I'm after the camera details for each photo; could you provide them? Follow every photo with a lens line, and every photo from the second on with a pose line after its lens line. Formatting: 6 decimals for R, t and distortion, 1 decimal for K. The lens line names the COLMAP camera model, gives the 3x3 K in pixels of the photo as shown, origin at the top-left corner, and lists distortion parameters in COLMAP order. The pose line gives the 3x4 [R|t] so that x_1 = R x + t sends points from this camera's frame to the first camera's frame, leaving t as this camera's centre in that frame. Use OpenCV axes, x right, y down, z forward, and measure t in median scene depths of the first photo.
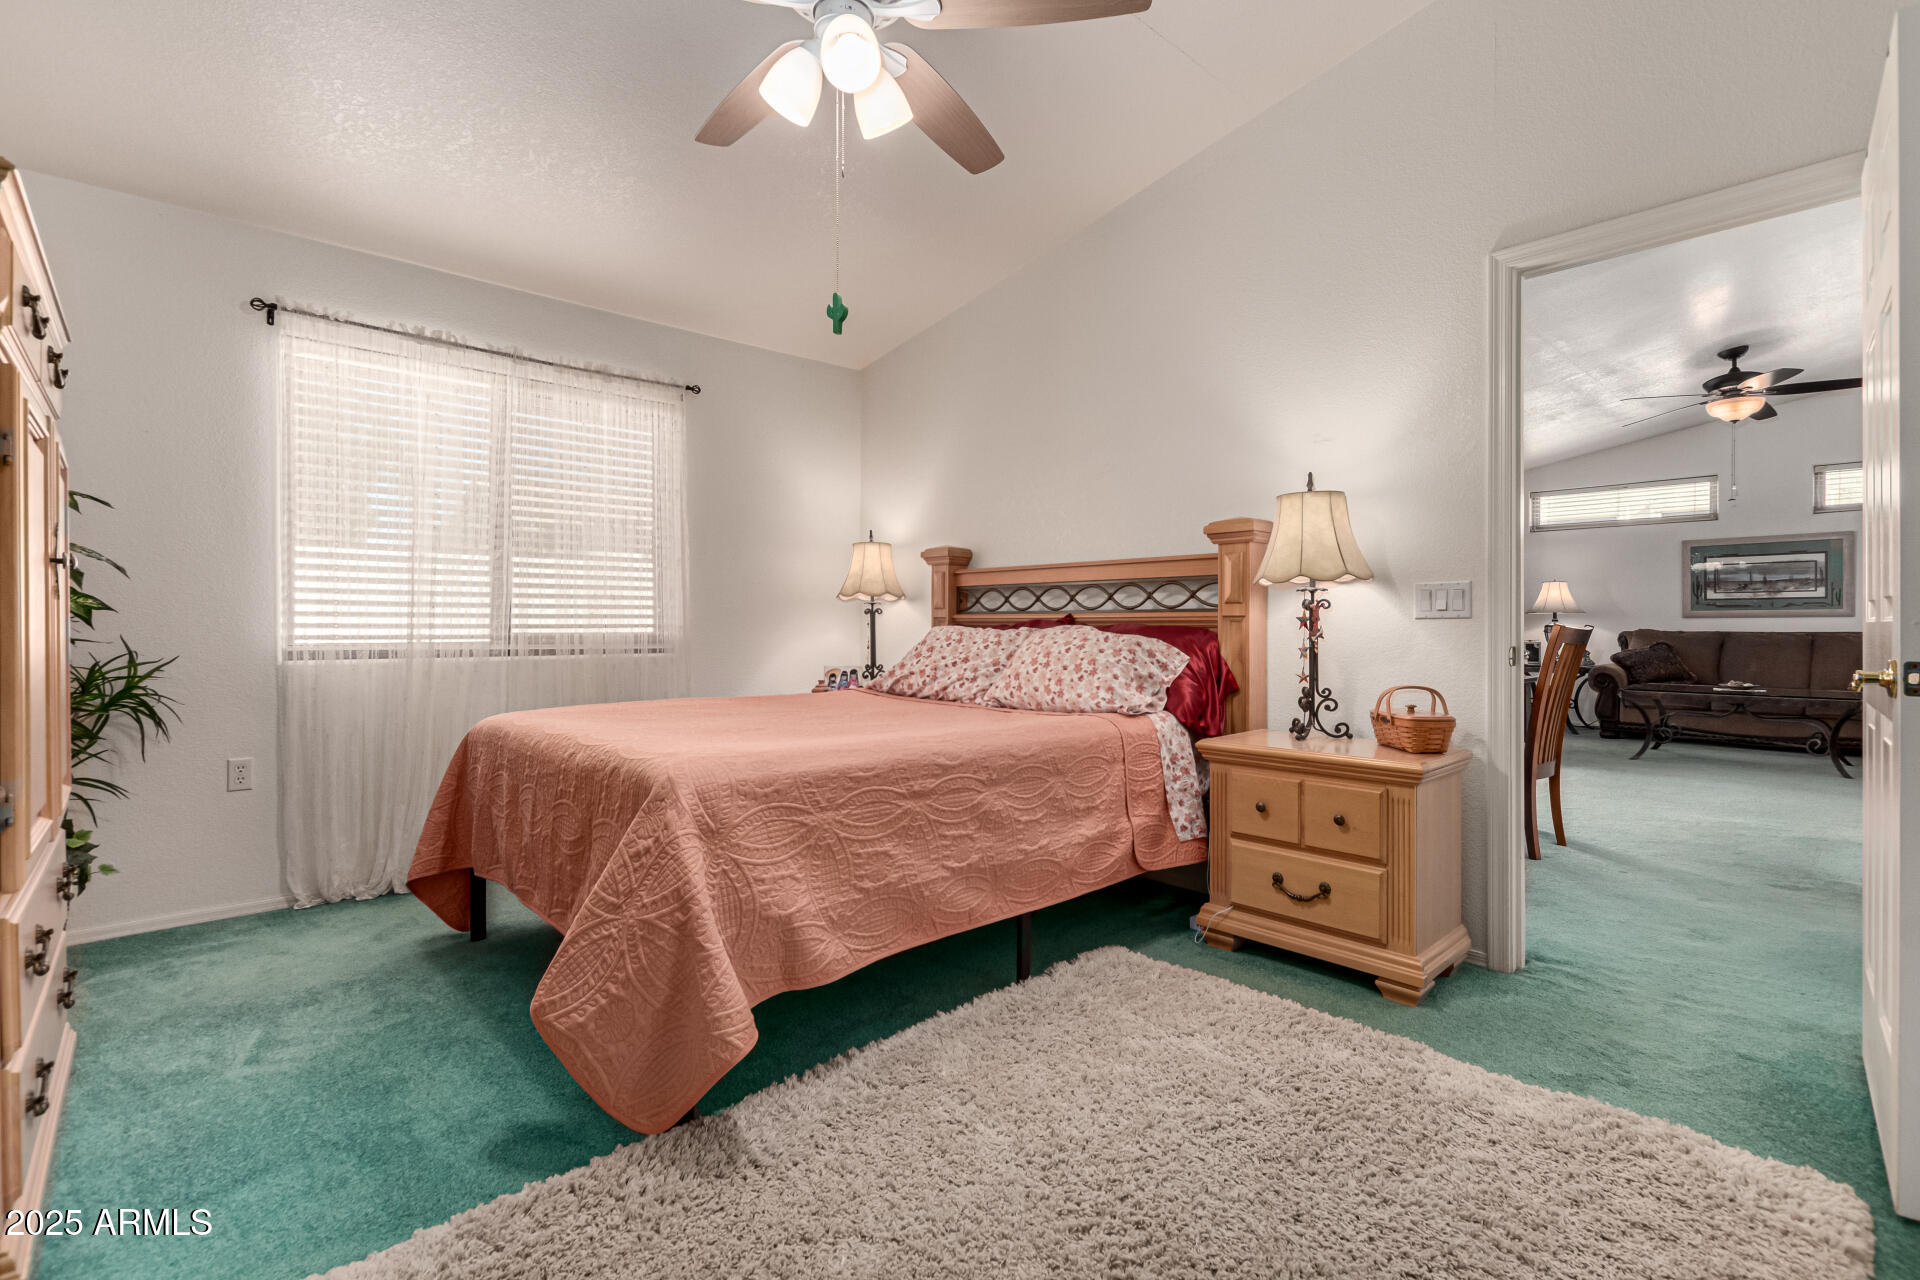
lens RADIAL K [[886.7, 0, 952.2], [0, 886.7, 632.5], [0, 0, 1]] dist [0.005517, -0.003360]
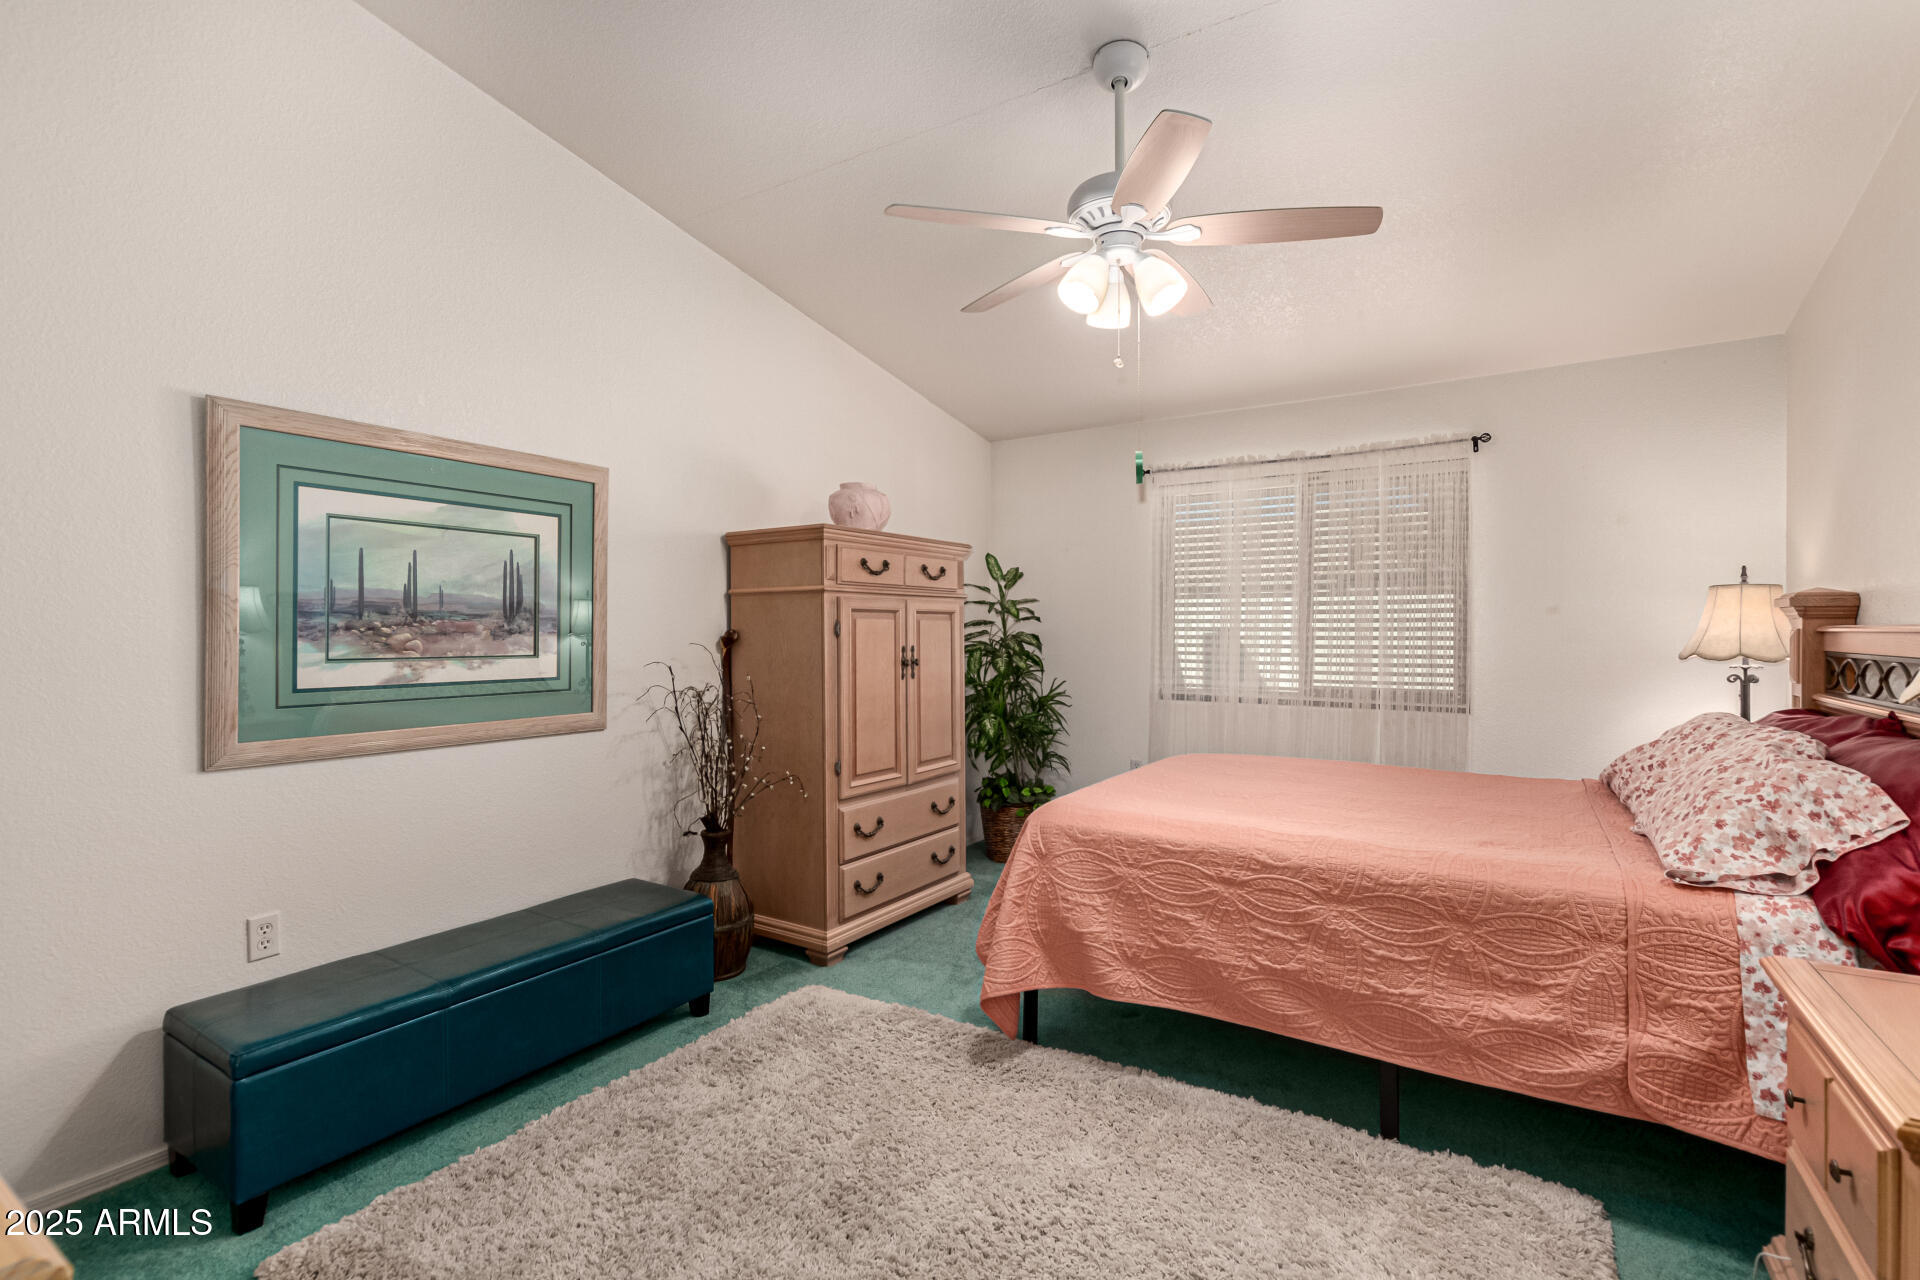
lens RADIAL K [[886.7, 0, 961.6], [0, 886.7, 638.2], [0, 0, 1]] dist [0.005517, -0.003360]
pose [[0.243970, 0.004973, -0.969770, 0.541794], [-0.005881, 0.999976, 0.003649, -0.067232], [0.969765, 0.004813, 0.243993, 0.246627]]
